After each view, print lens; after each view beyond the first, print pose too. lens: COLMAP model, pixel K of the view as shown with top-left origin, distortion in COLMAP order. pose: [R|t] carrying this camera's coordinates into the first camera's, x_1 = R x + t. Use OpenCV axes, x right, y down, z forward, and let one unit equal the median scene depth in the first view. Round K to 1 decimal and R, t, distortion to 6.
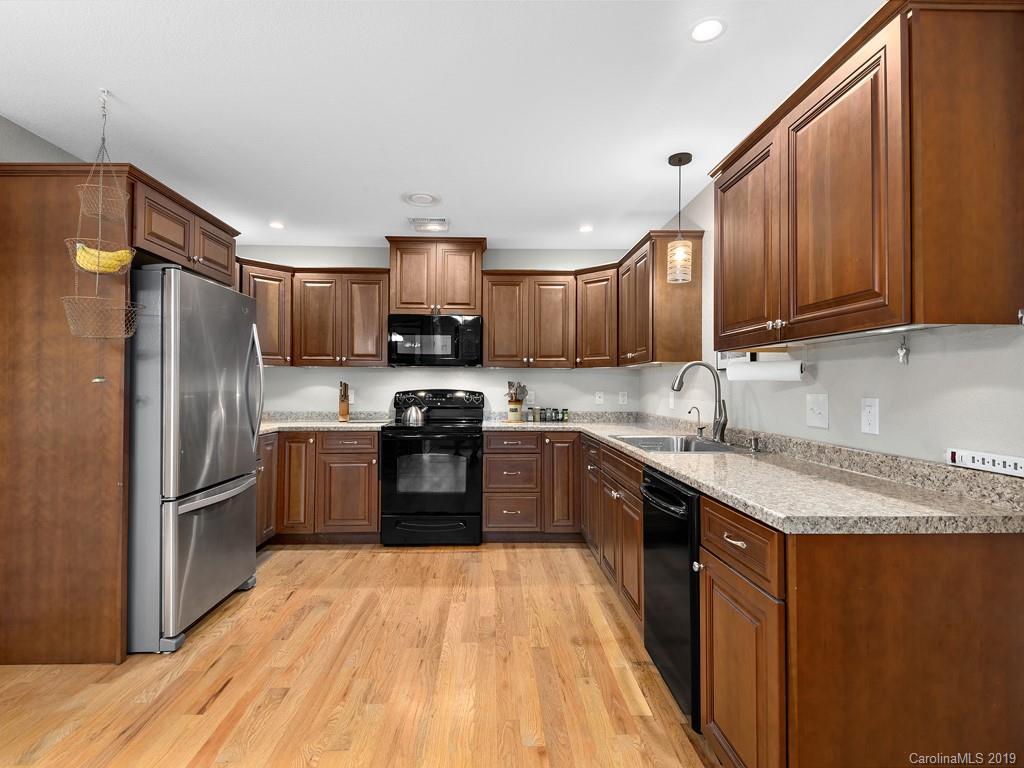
lens RADIAL K [[525.3, 0, 505.4], [0, 525.3, 378.9], [0, 0, 1]] dist [0.021948, -0.011766]
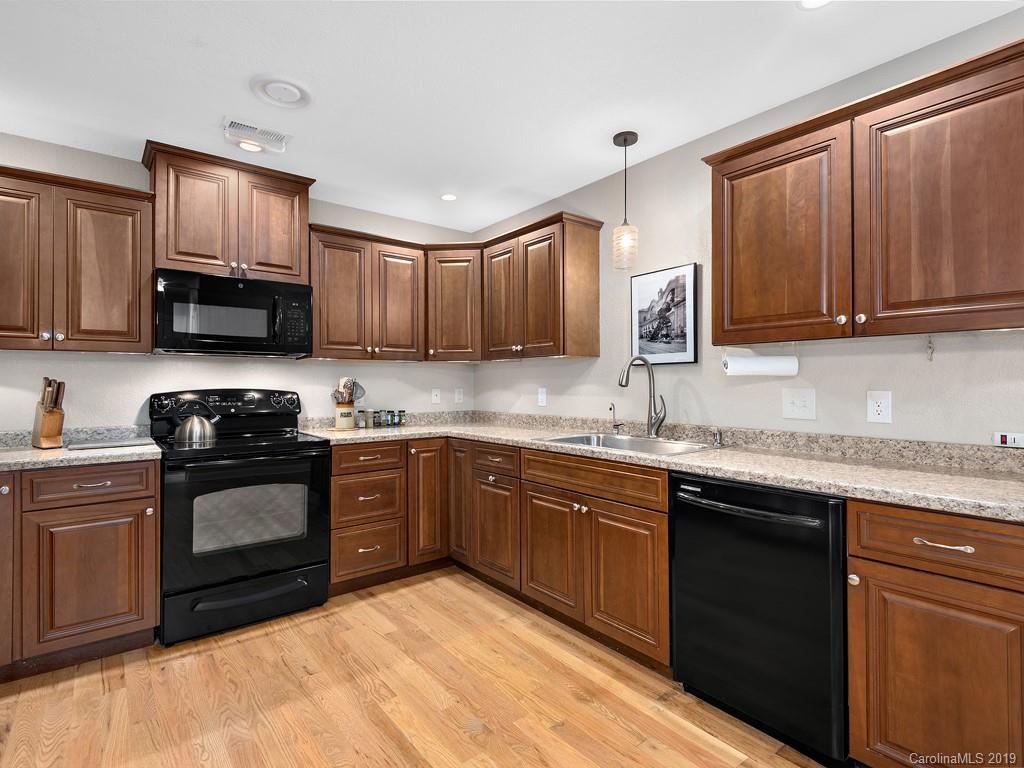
lens RADIAL K [[525.3, 0, 549.8], [0, 525.3, 379.0], [0, 0, 1]] dist [0.021948, -0.011766]
pose [[0.795636, -0.001878, 0.605772, -0.239829], [-0.002163, 0.999980, 0.005942, 0.002465], [-0.605771, -0.006038, 0.795616, 0.235732]]
